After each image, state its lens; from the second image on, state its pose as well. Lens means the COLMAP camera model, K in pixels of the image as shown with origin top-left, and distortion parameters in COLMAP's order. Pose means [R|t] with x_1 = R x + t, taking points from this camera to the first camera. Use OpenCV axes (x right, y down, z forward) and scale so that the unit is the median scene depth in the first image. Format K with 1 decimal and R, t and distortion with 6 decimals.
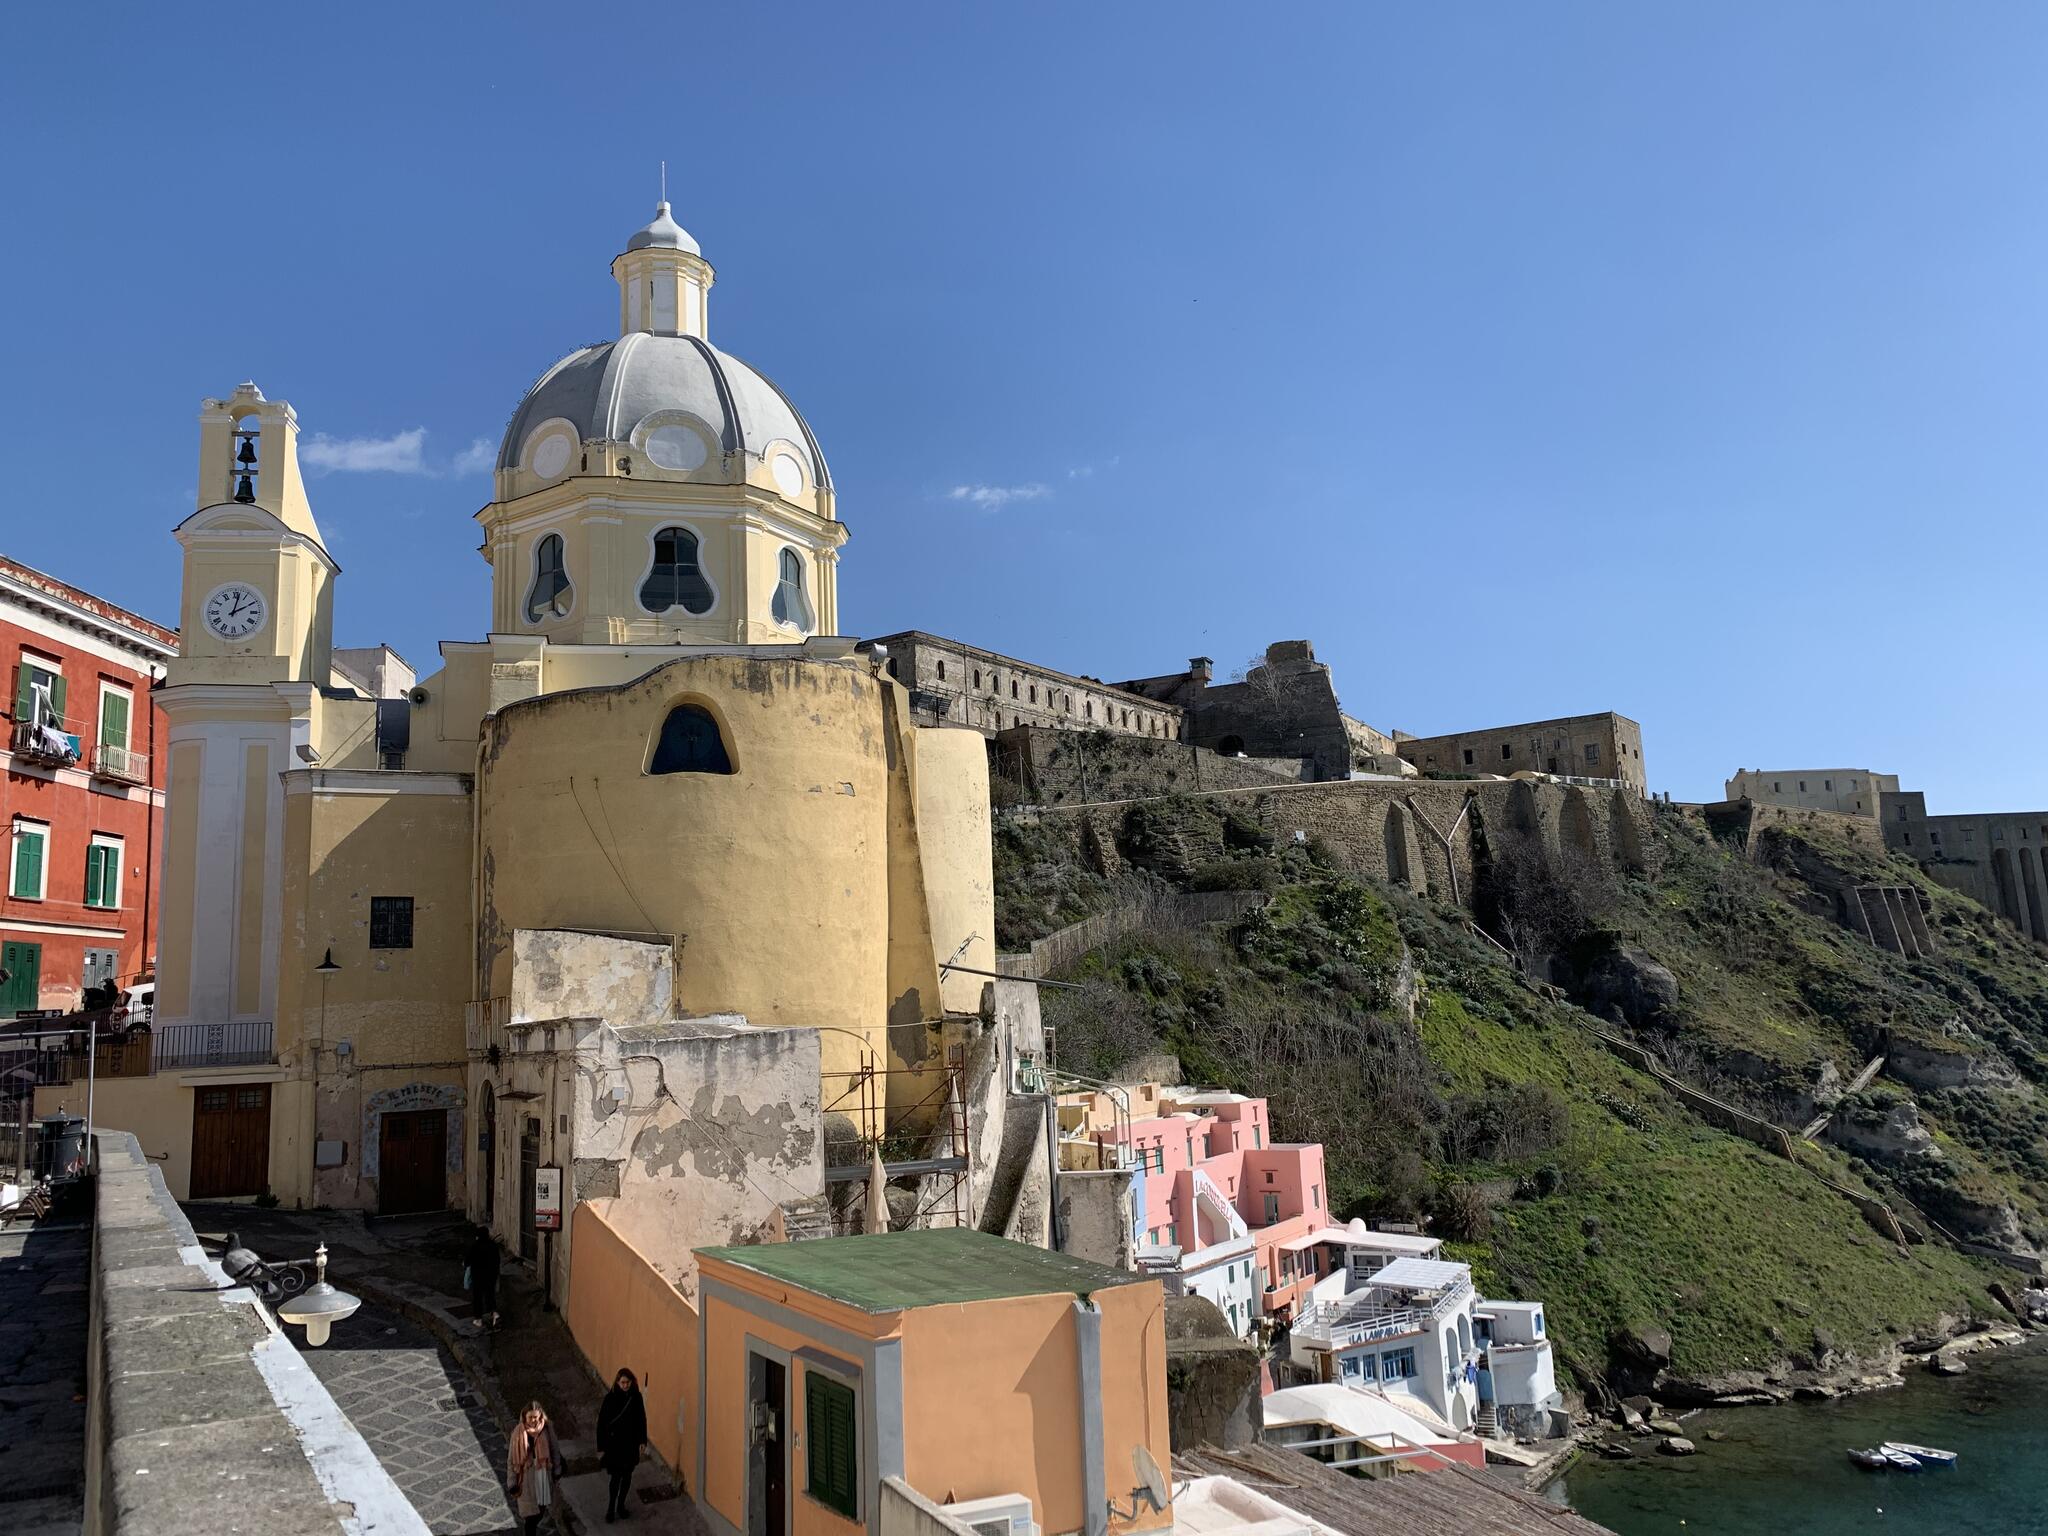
lens RADIAL K [[1562.9, 0, 1024.0], [0, 1562.9, 768.0], [0, 0, 1]] dist [0.094919, -0.148177]
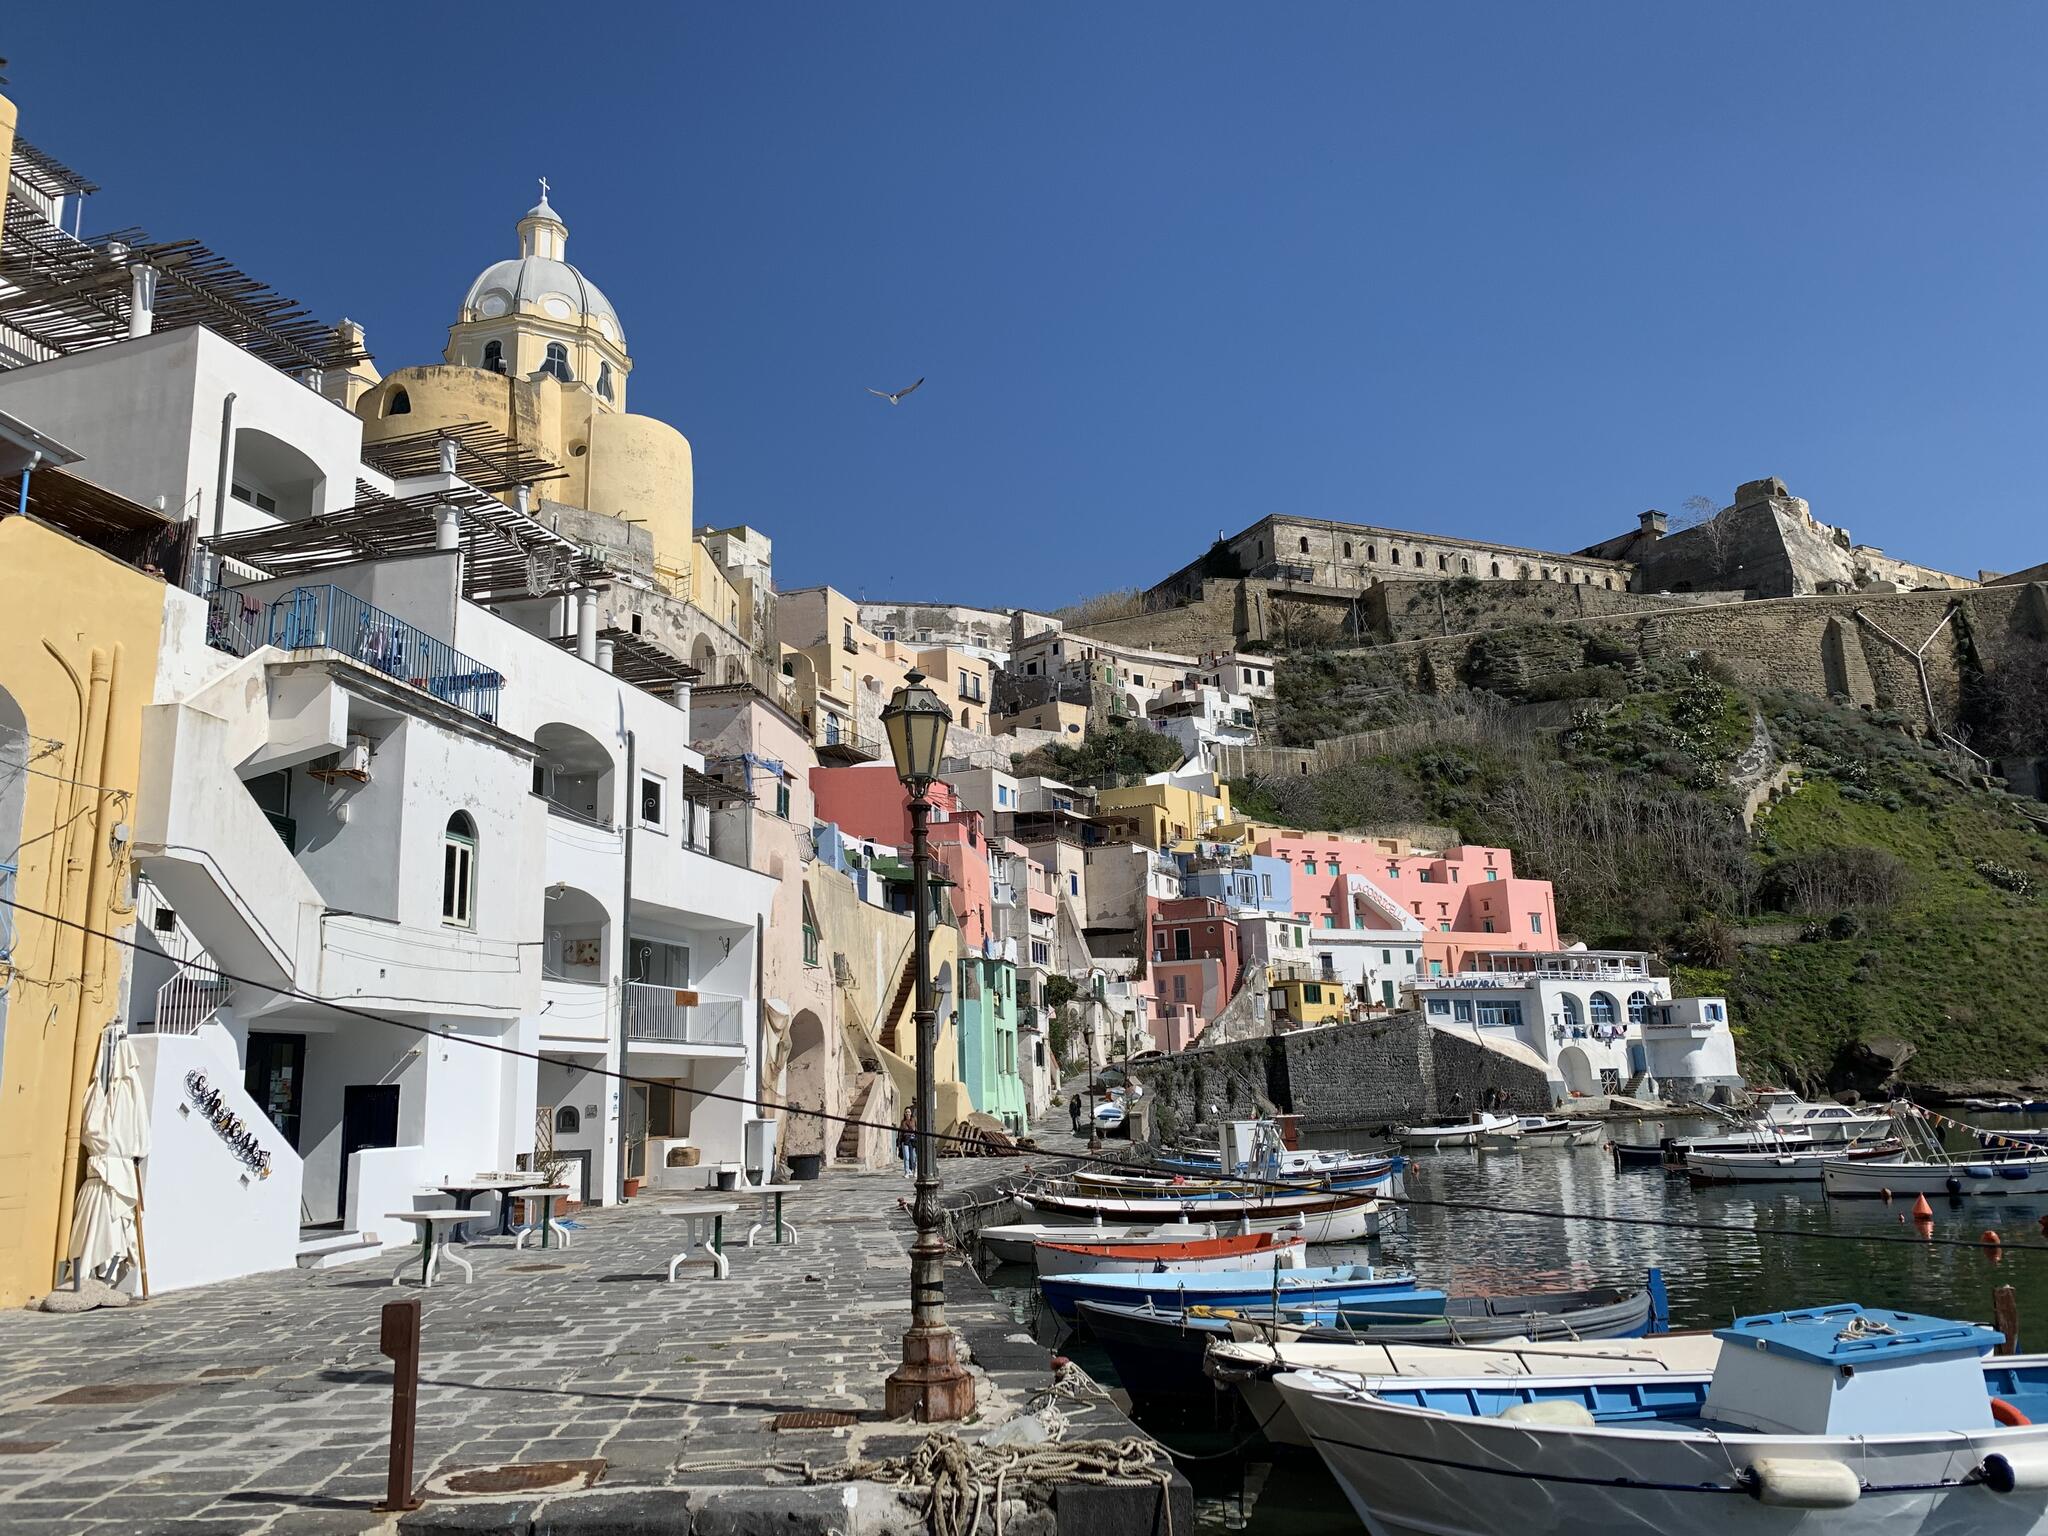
lens RADIAL K [[1562.9, 0, 1024.0], [0, 1562.9, 768.0], [0, 0, 1]] dist [0.094919, -0.148177]
pose [[0.860759, -0.091868, -0.500654, 0.452681], [0.081252, 0.995765, -0.043024, 0.183456], [0.502486, -0.003646, 0.864578, -0.160184]]
